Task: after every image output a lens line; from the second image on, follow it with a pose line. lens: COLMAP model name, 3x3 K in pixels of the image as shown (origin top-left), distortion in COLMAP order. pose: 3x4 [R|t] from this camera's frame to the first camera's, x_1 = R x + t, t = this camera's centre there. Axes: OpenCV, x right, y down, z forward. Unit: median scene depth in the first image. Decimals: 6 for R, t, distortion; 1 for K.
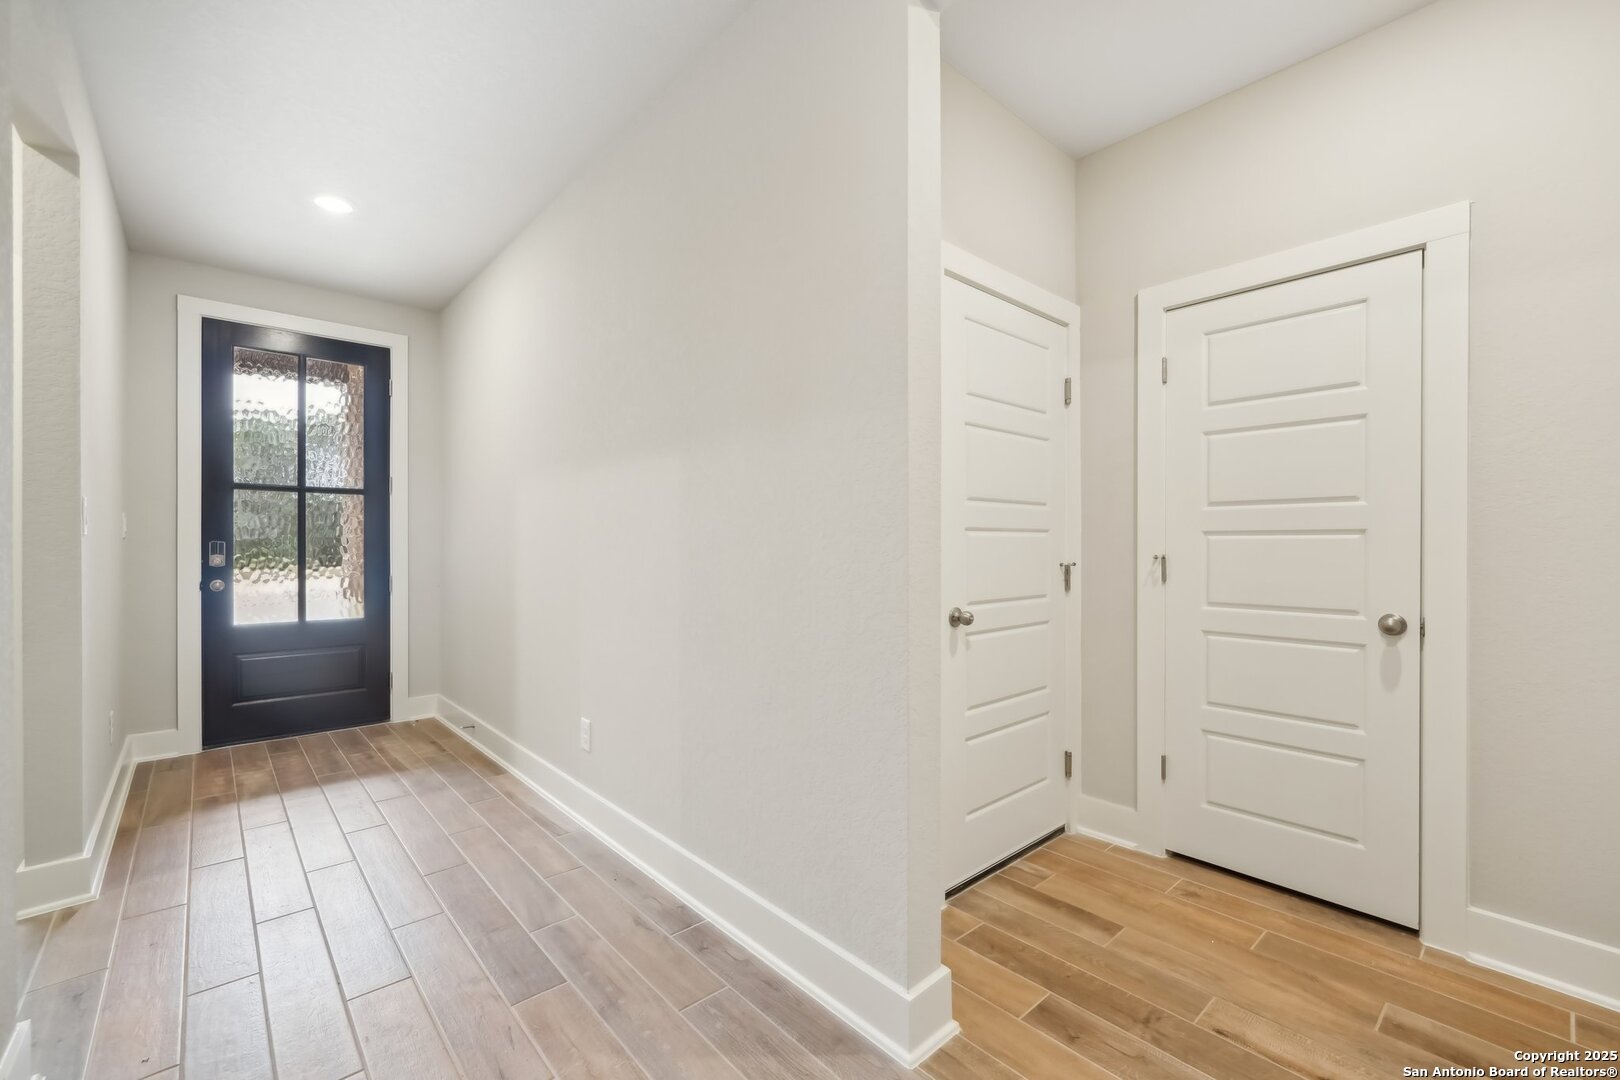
lens RADIAL K [[673.2, 0, 814.3], [0, 673.2, 546.4], [0, 0, 1]] dist [0.000097, 0.000325]
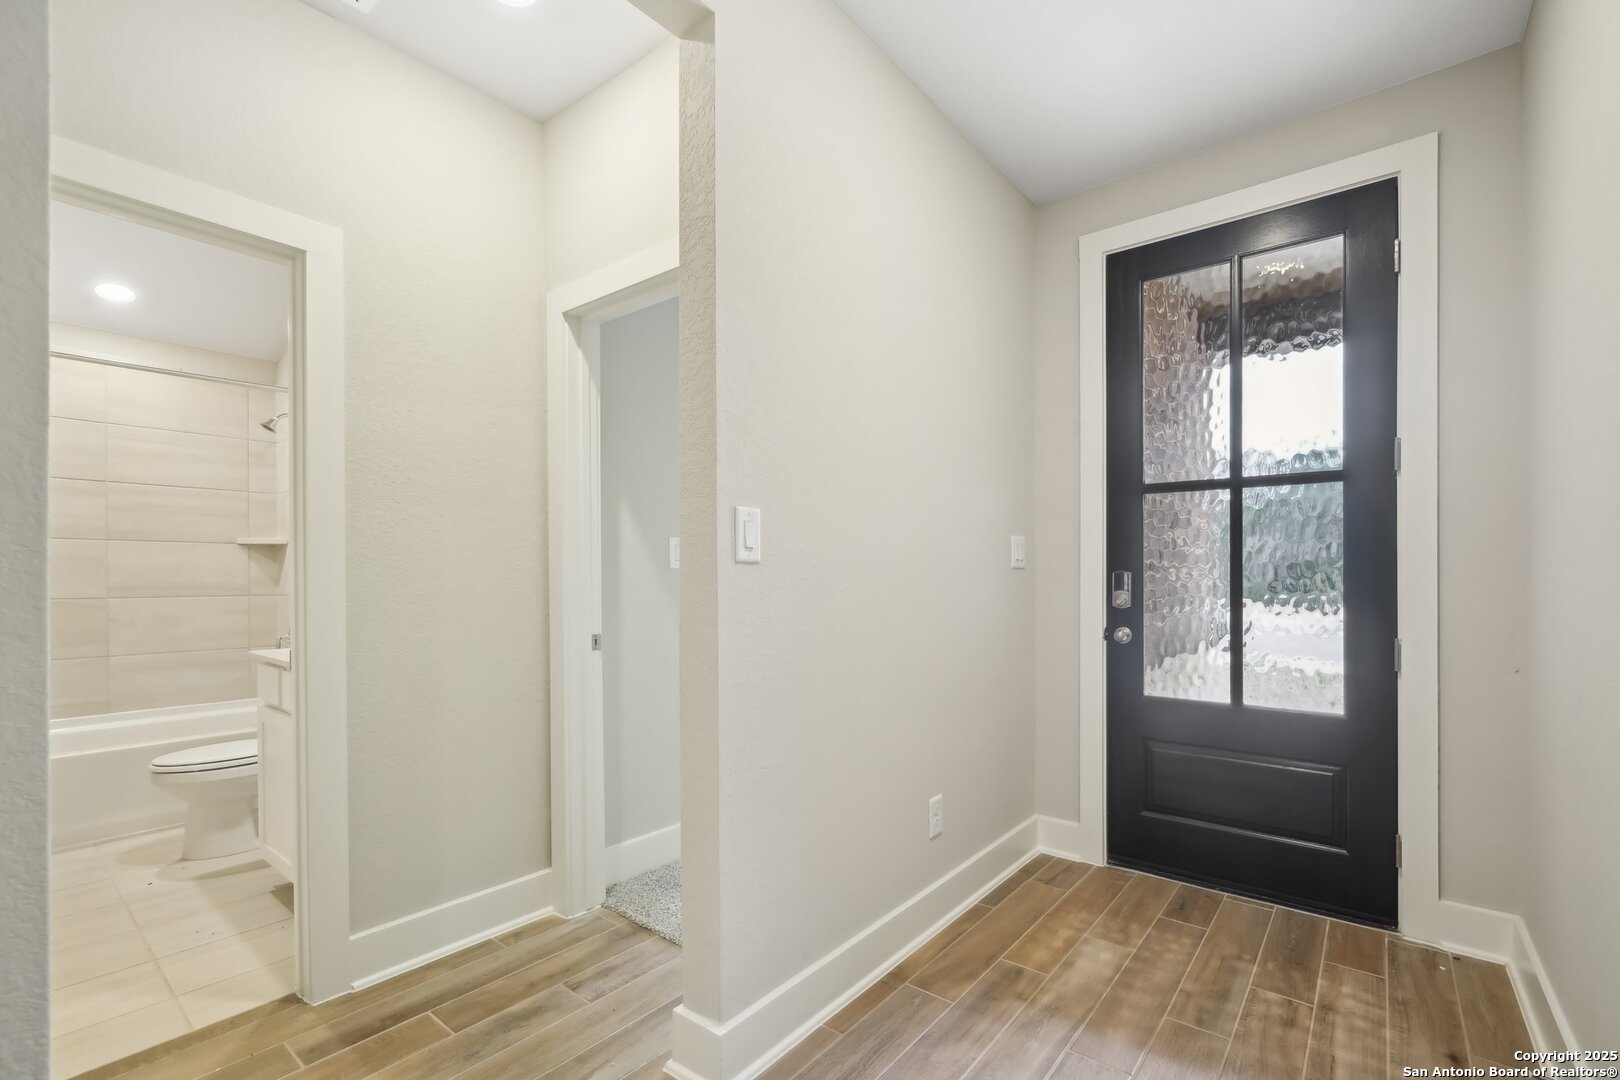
lens RADIAL K [[705.9, 0, 805.4], [0, 705.9, 581.2], [0, 0, 1]] dist [-0.014361, -0.000048]
pose [[0.138552, 0.004793, -0.990344, -0.209399], [-0.001411, 0.999988, 0.004642, -0.000597], [0.990354, 0.000754, 0.138557, 0.564510]]
